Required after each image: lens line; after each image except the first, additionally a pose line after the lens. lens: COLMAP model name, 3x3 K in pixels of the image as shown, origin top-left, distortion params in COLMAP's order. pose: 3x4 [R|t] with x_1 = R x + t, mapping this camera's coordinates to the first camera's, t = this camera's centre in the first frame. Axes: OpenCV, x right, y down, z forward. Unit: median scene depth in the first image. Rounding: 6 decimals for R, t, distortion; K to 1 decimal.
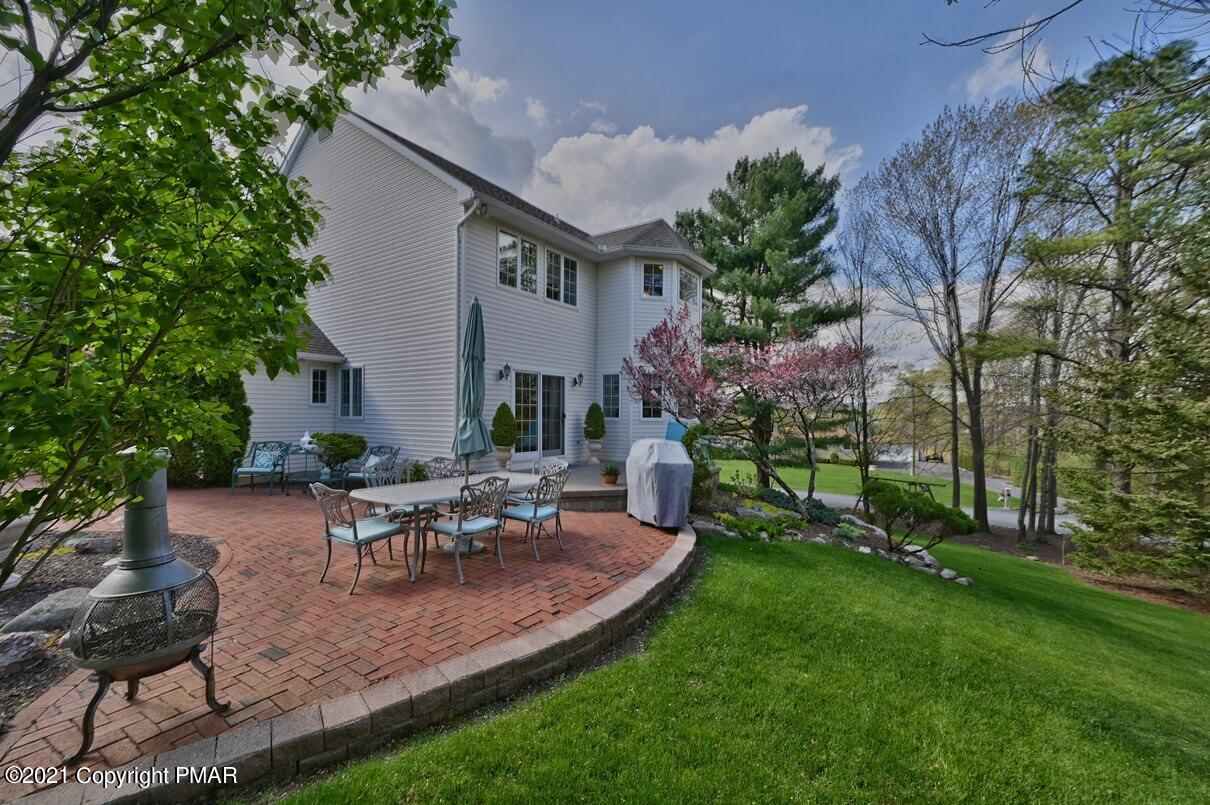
lens RADIAL K [[474.2, 0, 605.0], [0, 474.2, 402.5], [0, 0, 1]] dist [-0.010085, 0.000075]
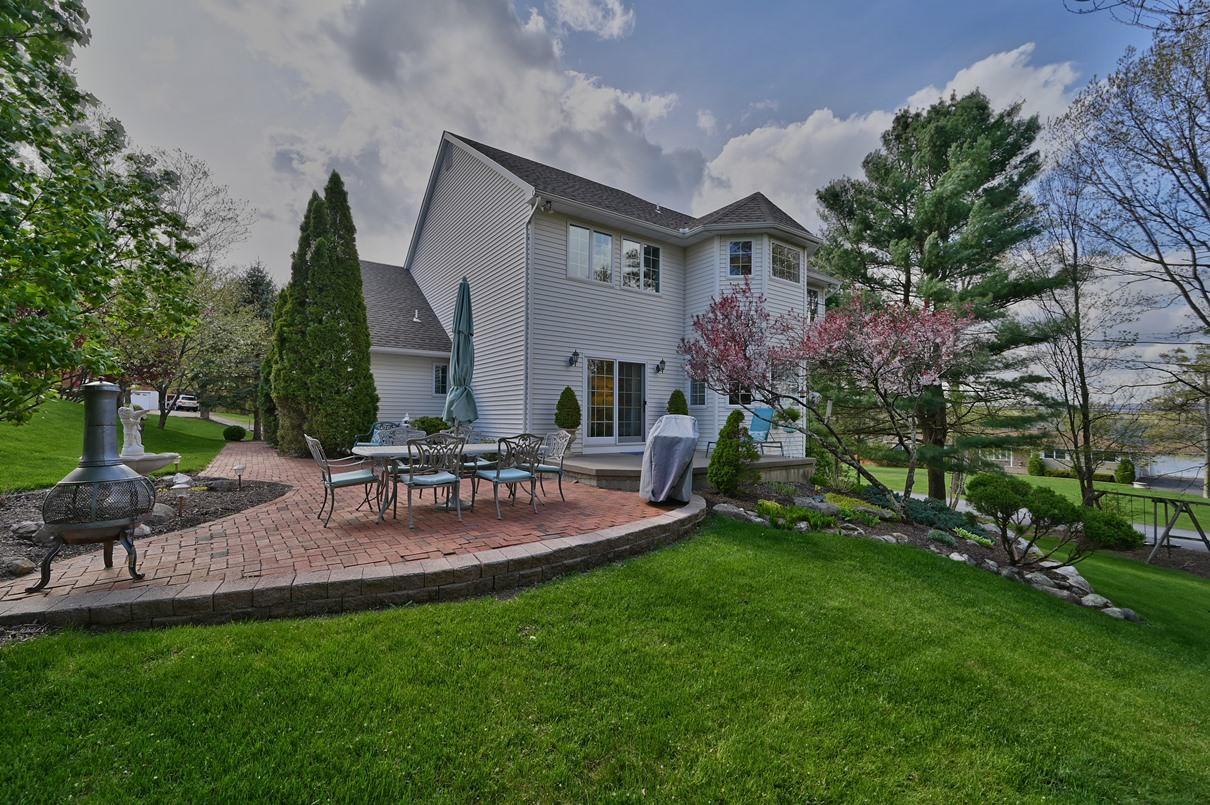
lens RADIAL K [[489.3, 0, 624.1], [0, 489.3, 378.7], [0, 0, 1]] dist [-0.006703, 0.000063]
pose [[0.944880, -0.032594, -0.325791, 0.220880], [0.011498, 0.997722, -0.066471, 0.048262], [0.327215, 0.059061, 0.943102, 0.031313]]
